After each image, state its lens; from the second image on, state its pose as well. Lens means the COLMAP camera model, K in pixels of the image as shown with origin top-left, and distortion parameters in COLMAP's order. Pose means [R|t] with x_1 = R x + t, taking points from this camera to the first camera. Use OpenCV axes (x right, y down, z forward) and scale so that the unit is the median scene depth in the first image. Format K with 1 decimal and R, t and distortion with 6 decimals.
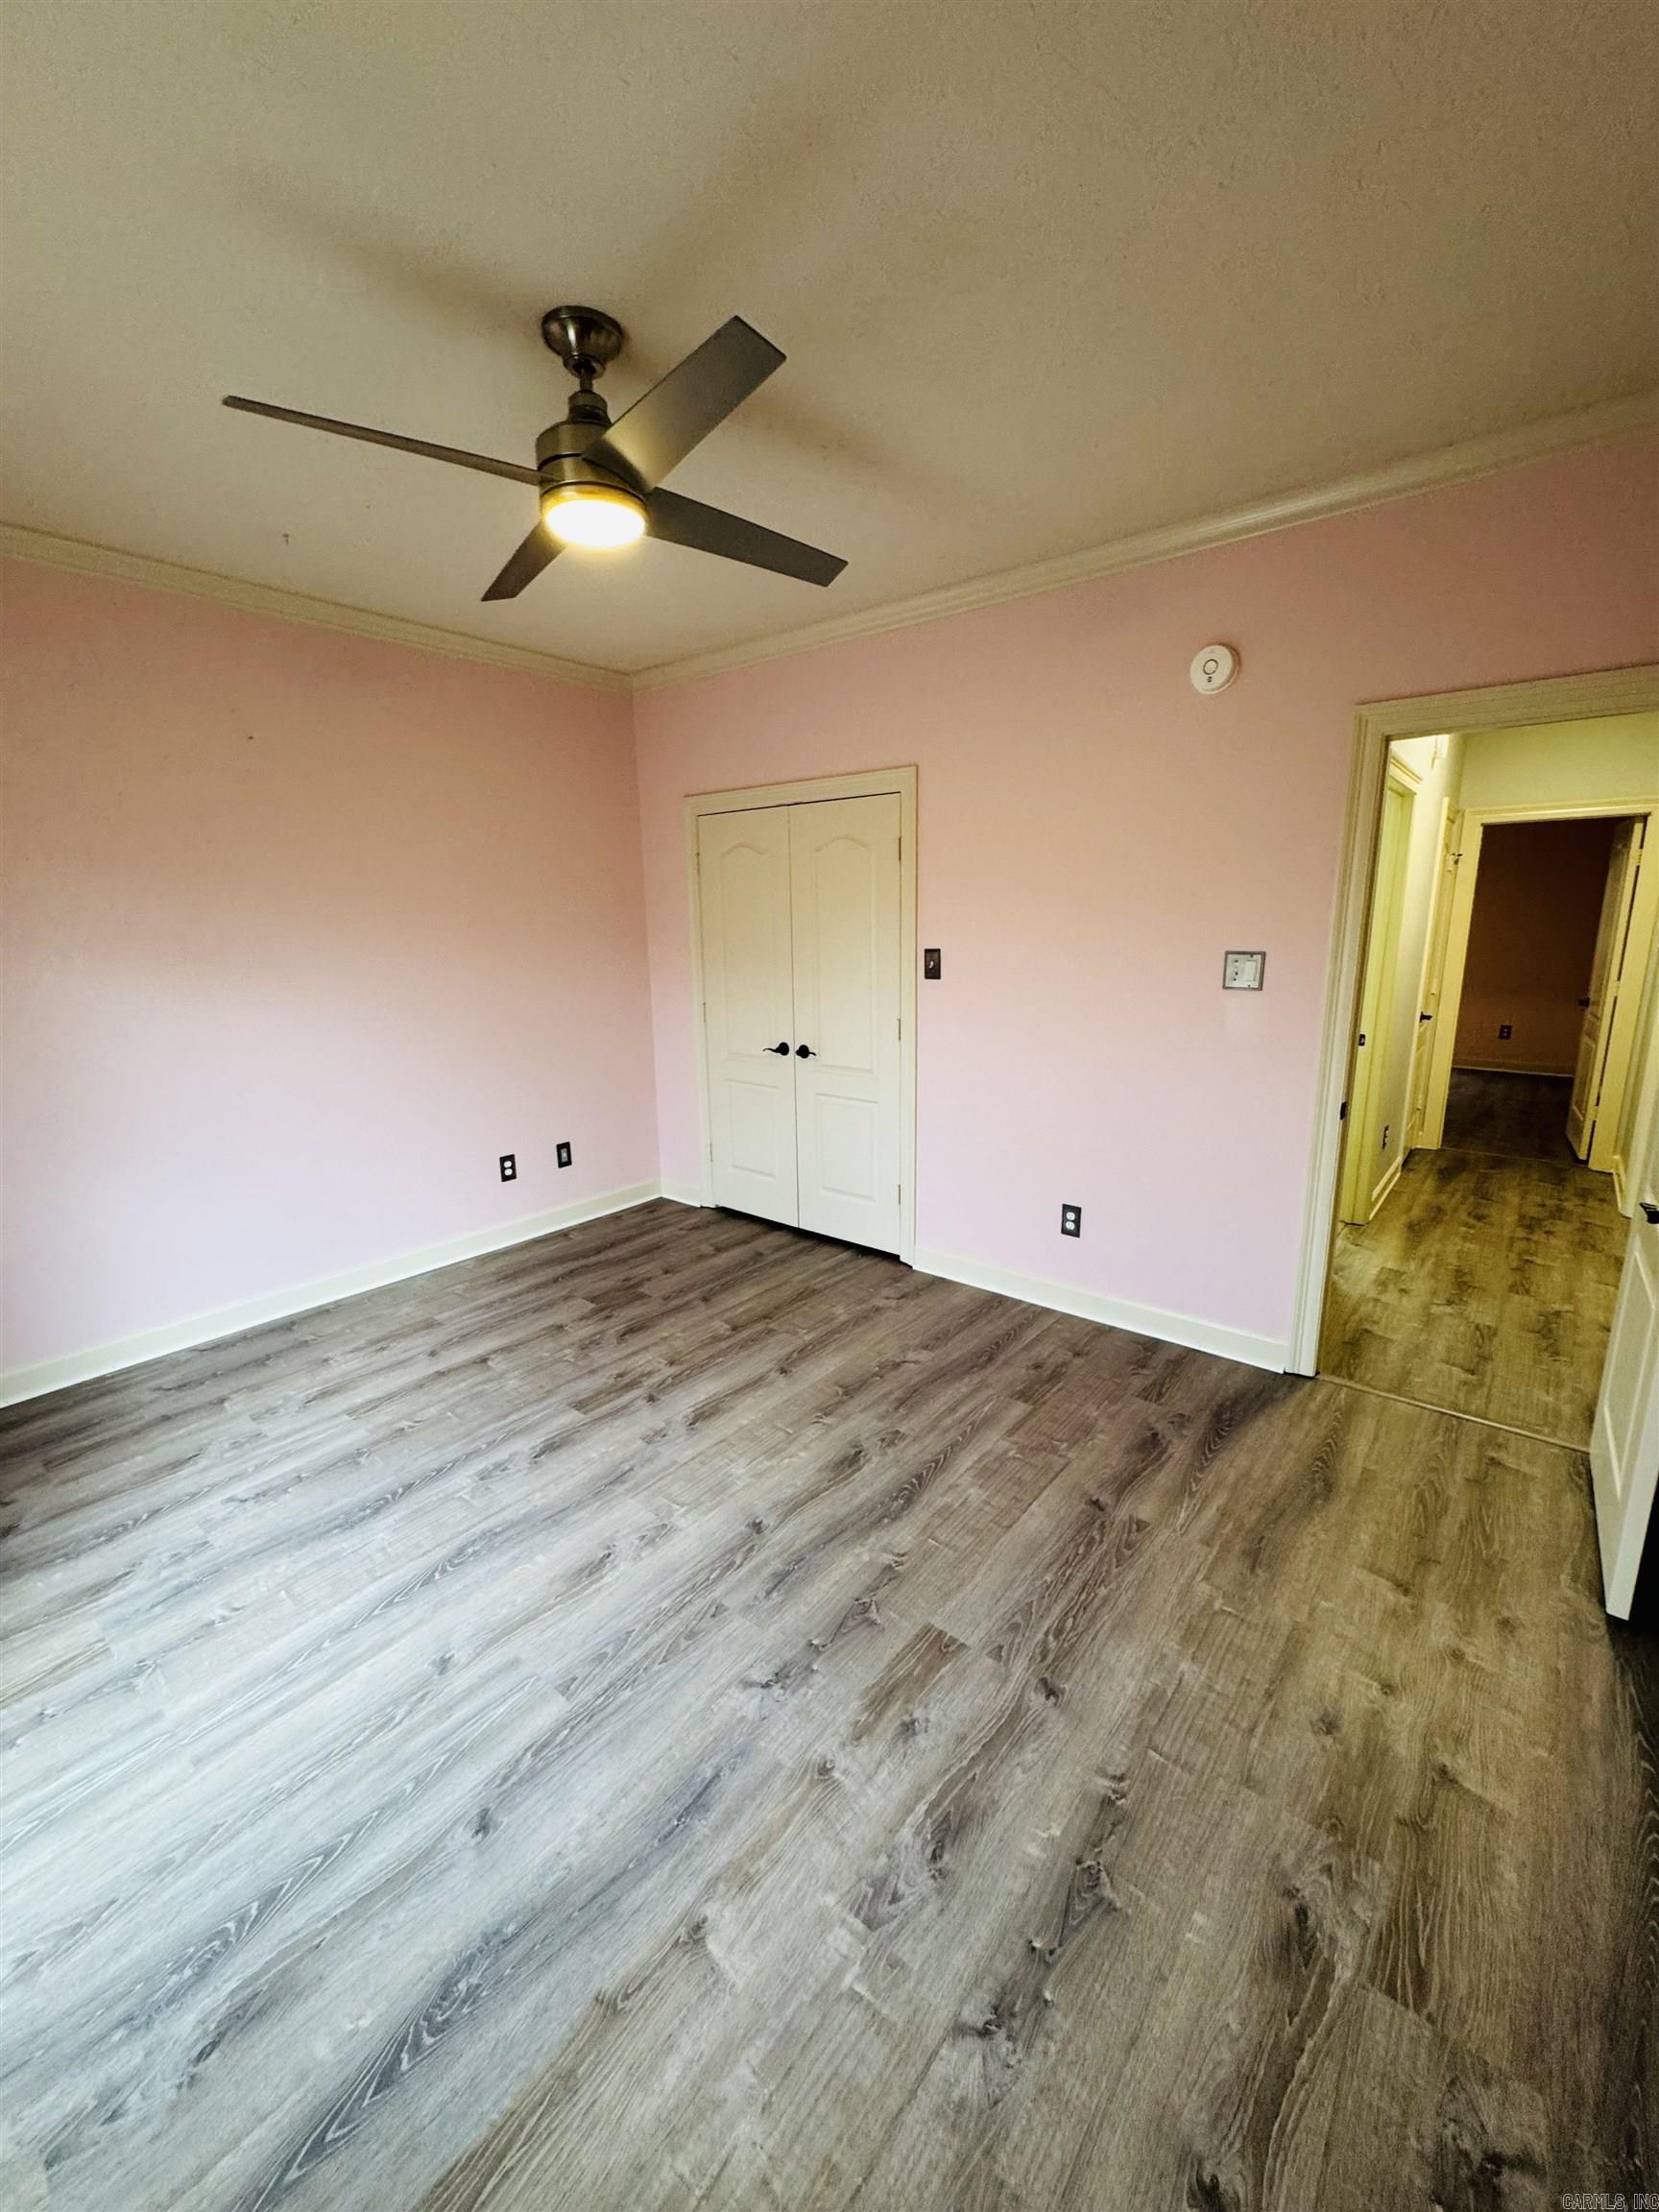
lens RADIAL K [[881.4, 0, 831.6], [0, 881.4, 1106.3], [0, 0, 1]] dist [-0.003761, 0.000610]
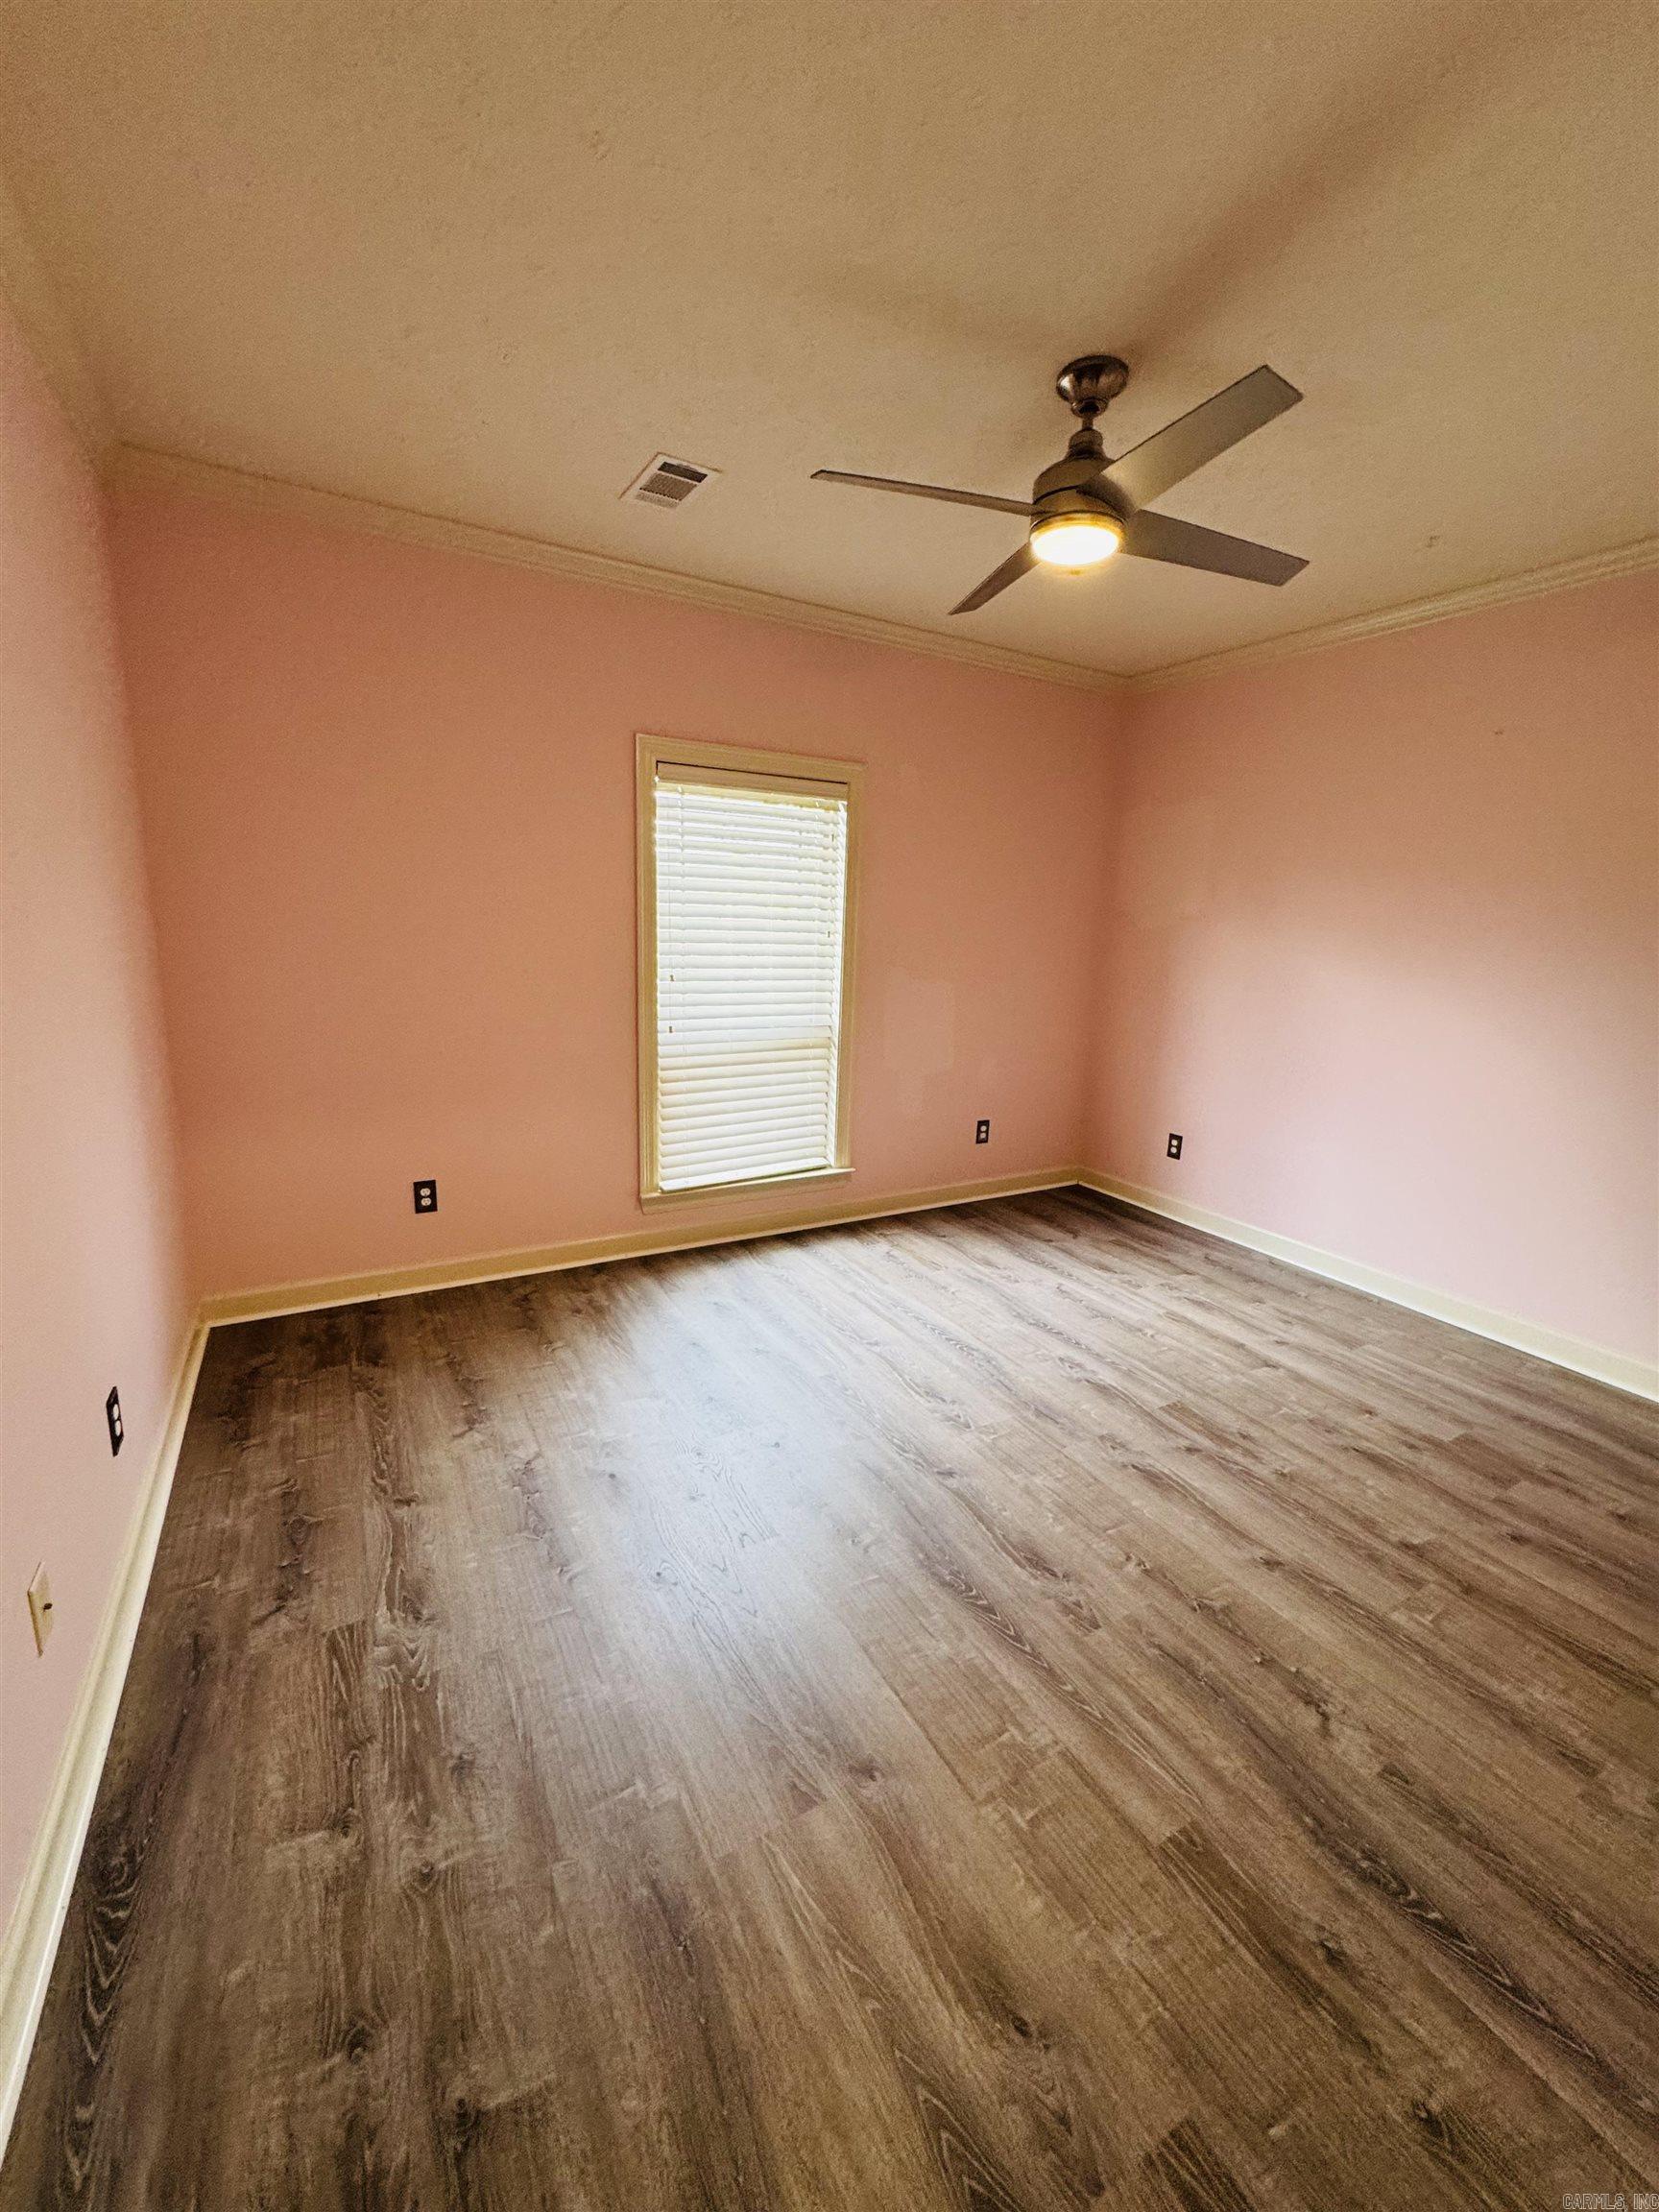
lens RADIAL K [[857.7, 0, 829.5], [0, 857.7, 1106.0], [0, 0, 1]] dist [-0.001089, 0.000387]
pose [[-0.347777, 0.204287, -0.915051, 0.633032], [-0.228110, 0.928211, 0.293922, -0.157879], [0.909405, 0.310952, -0.276211, 0.788478]]
